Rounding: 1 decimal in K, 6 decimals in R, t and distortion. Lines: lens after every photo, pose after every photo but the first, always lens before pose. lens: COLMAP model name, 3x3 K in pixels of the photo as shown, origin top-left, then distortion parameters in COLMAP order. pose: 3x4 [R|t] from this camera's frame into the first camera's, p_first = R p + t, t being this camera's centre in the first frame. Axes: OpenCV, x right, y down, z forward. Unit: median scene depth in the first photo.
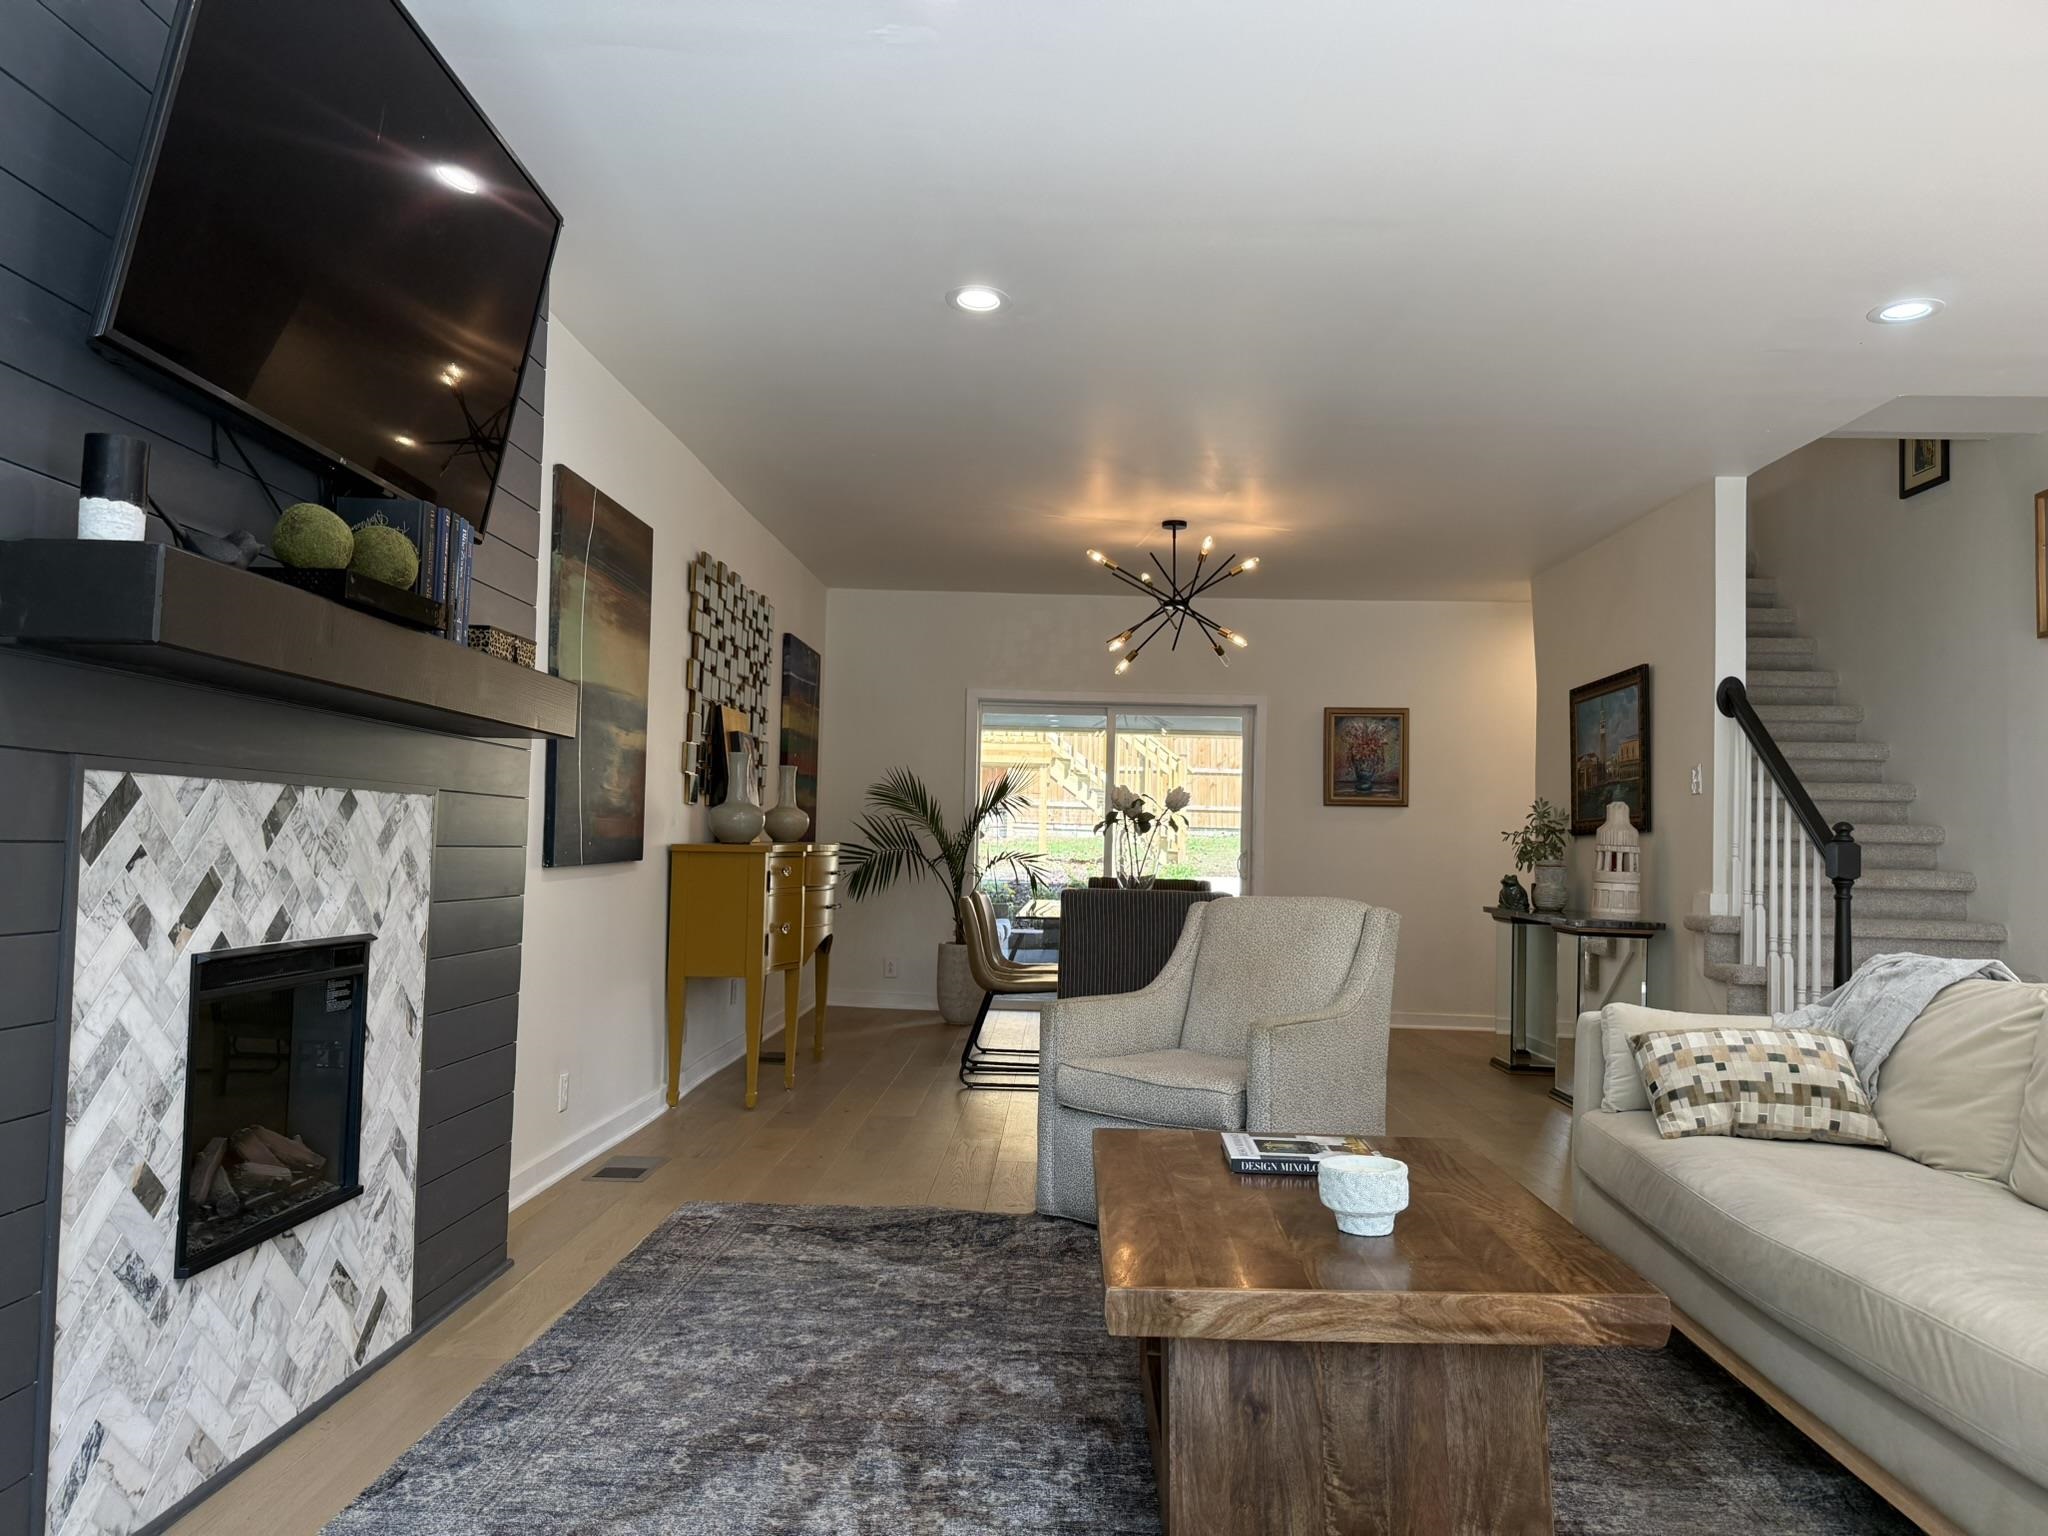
lens RADIAL K [[1434.0, 0, 1024.0], [0, 1434.0, 768.0], [0, 0, 1]] dist [0.001508, -0.005461]
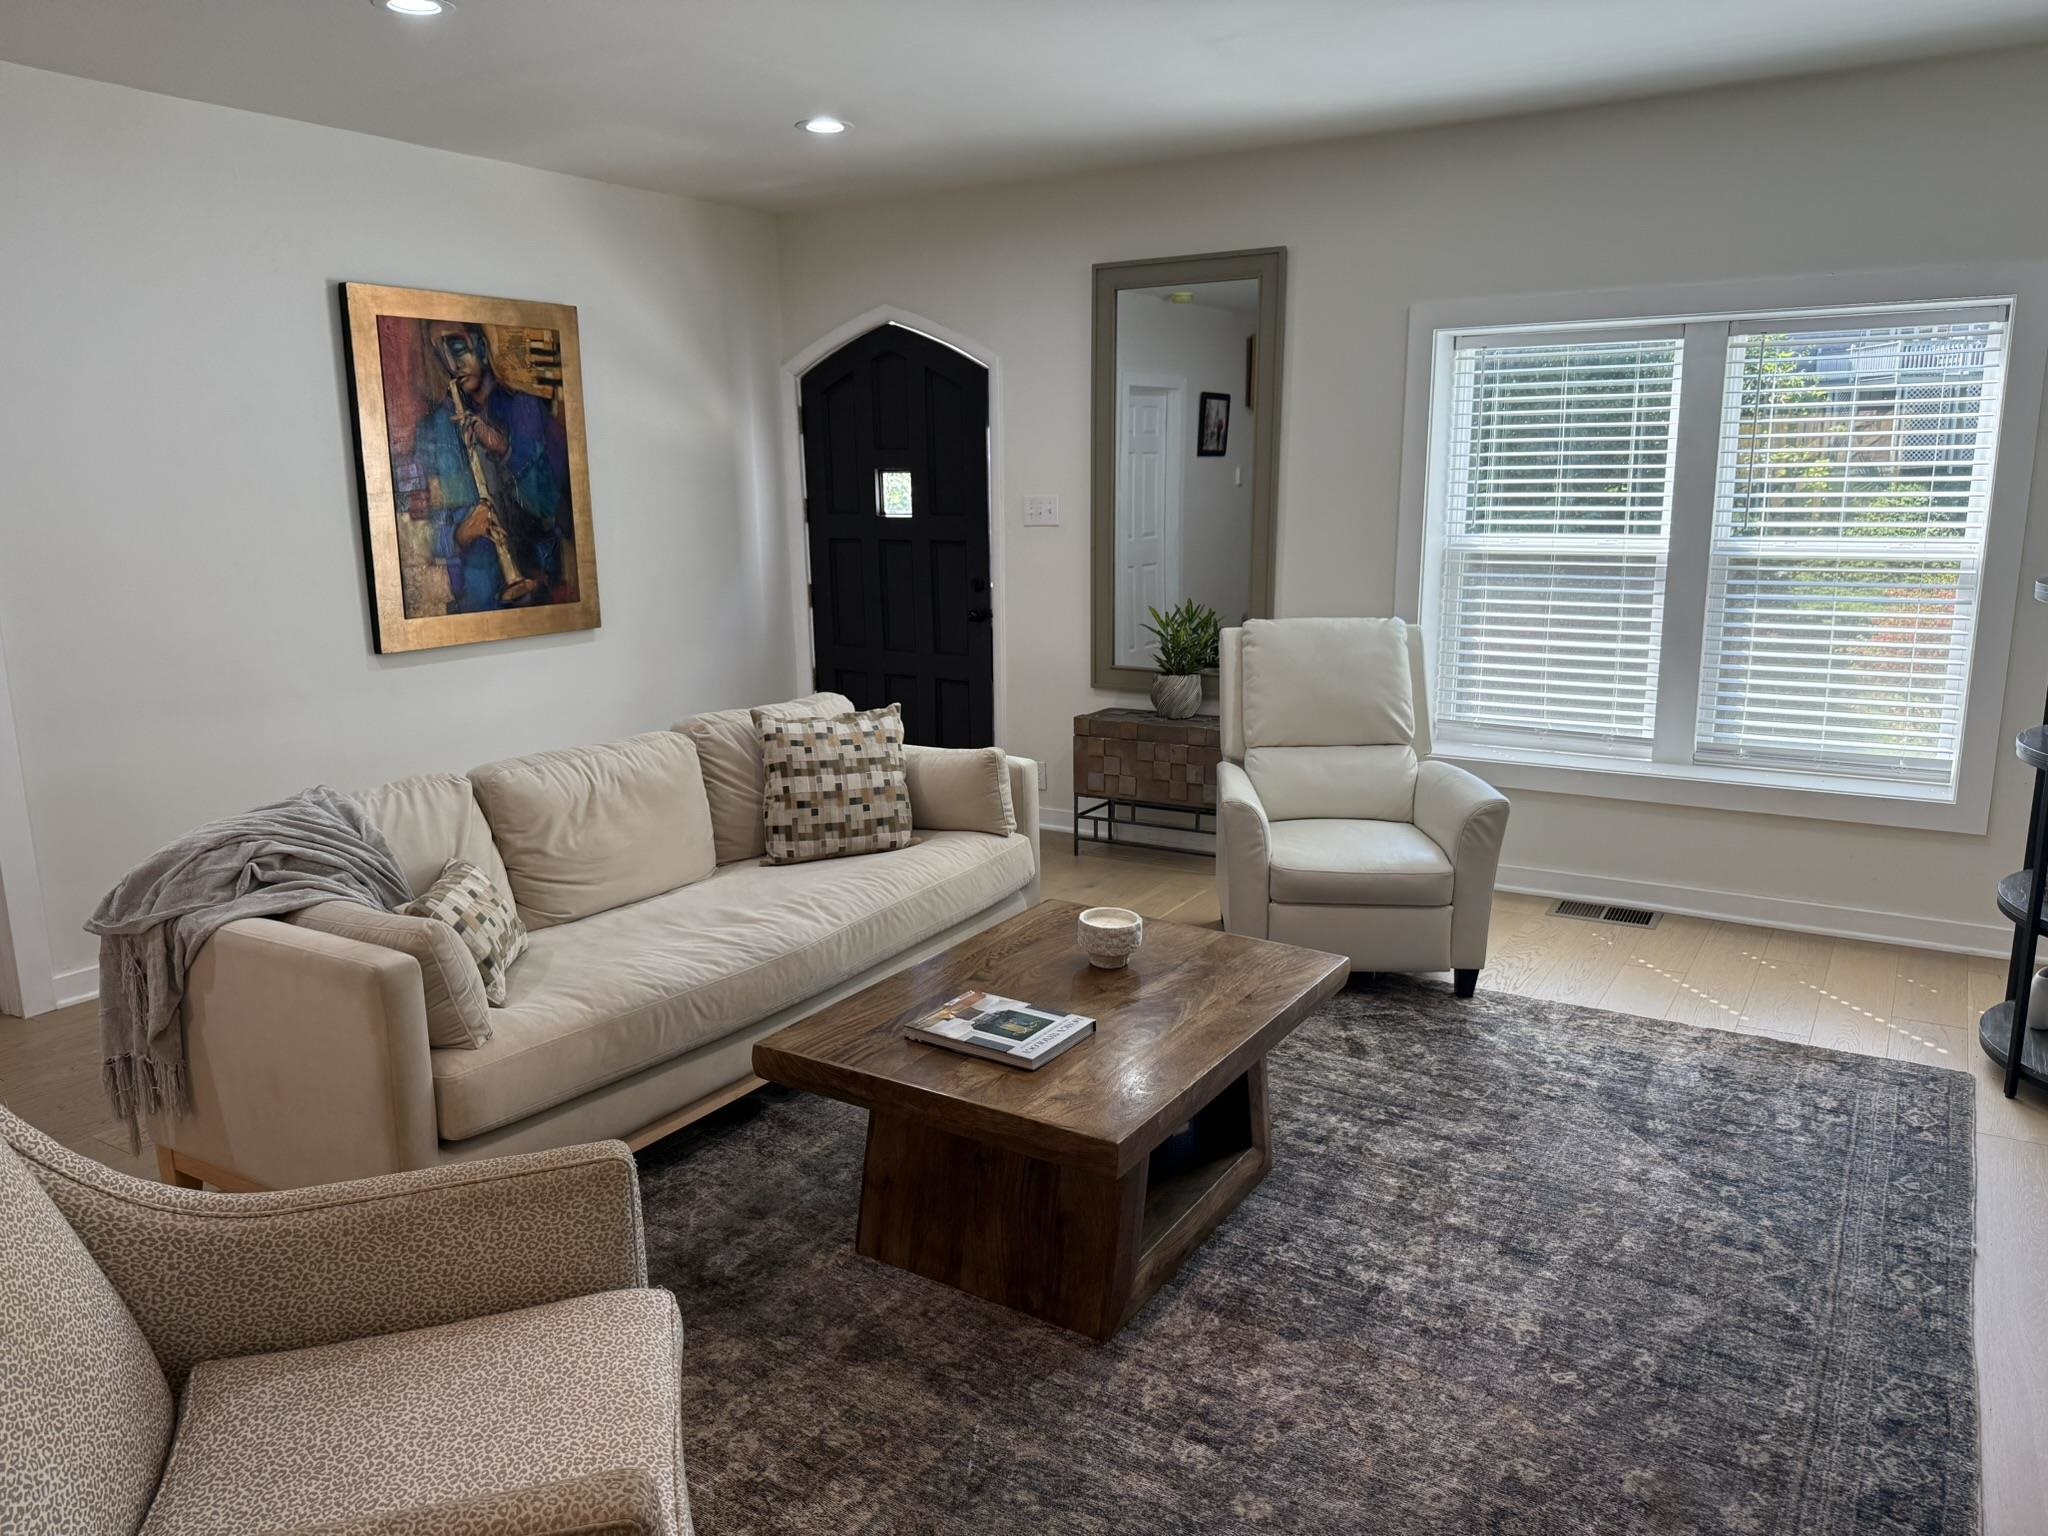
lens RADIAL K [[1467.1, 0, 1048.1], [0, 1467.1, 761.8], [0, 0, 1]] dist [0.088309, -0.076013]
pose [[-0.871070, -0.115012, 0.477503, -0.305987], [-0.041648, 0.985991, 0.161513, -0.074087], [-0.489389, 0.120802, -0.863658, 1.915680]]
